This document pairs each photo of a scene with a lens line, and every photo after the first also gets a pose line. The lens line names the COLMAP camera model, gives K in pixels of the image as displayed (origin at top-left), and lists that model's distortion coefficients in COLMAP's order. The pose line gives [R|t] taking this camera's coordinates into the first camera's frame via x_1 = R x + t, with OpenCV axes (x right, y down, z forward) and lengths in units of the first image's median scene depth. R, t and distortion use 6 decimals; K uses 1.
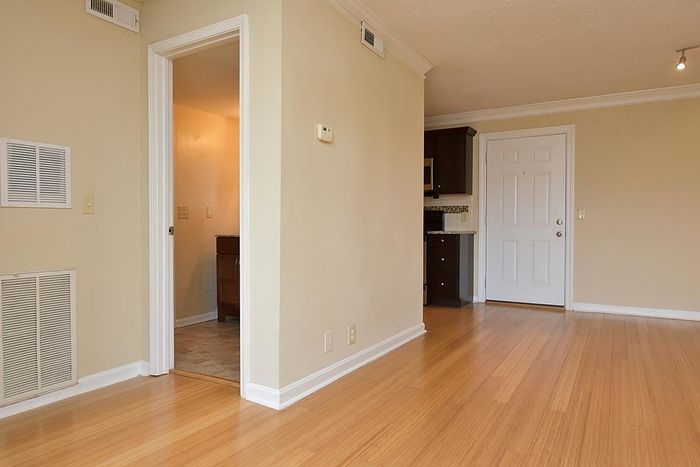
lens RADIAL K [[461.5, 0, 350.4], [0, 461.5, 232.8], [0, 0, 1]] dist [-0.000687, -0.000640]
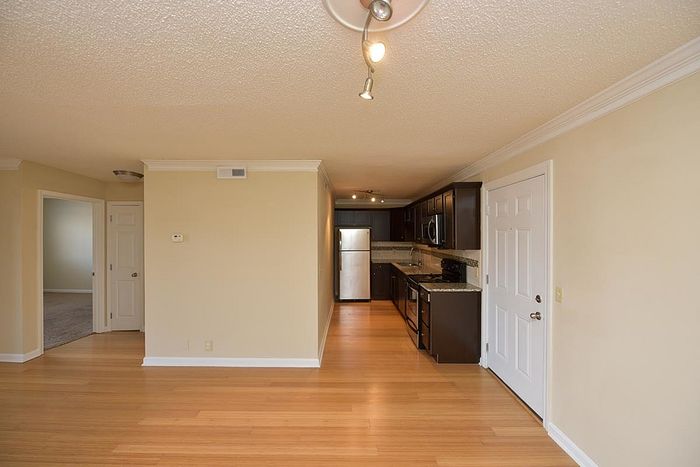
lens RADIAL K [[275.1, 0, 347.5], [0, 275.1, 234.9], [0, 0, 1]] dist [-0.009036, -0.001031]
pose [[0.498917, 0.001362, -0.866649, 1.030623], [-0.012196, 0.999911, -0.005450, -0.178190], [0.866564, 0.013289, 0.498889, 0.815695]]
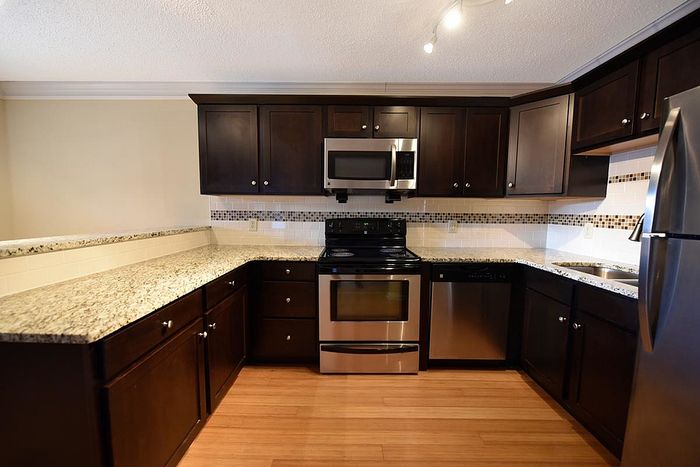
lens RADIAL K [[275.1, 0, 347.8], [0, 275.1, 235.9], [0, 0, 1]] dist [-0.009036, -0.001031]
pose [[0.866283, -0.042078, 0.497778, -0.163133], [0.002671, 0.996822, 0.079615, -0.095581], [-0.499546, -0.067640, 0.863643, 1.158507]]
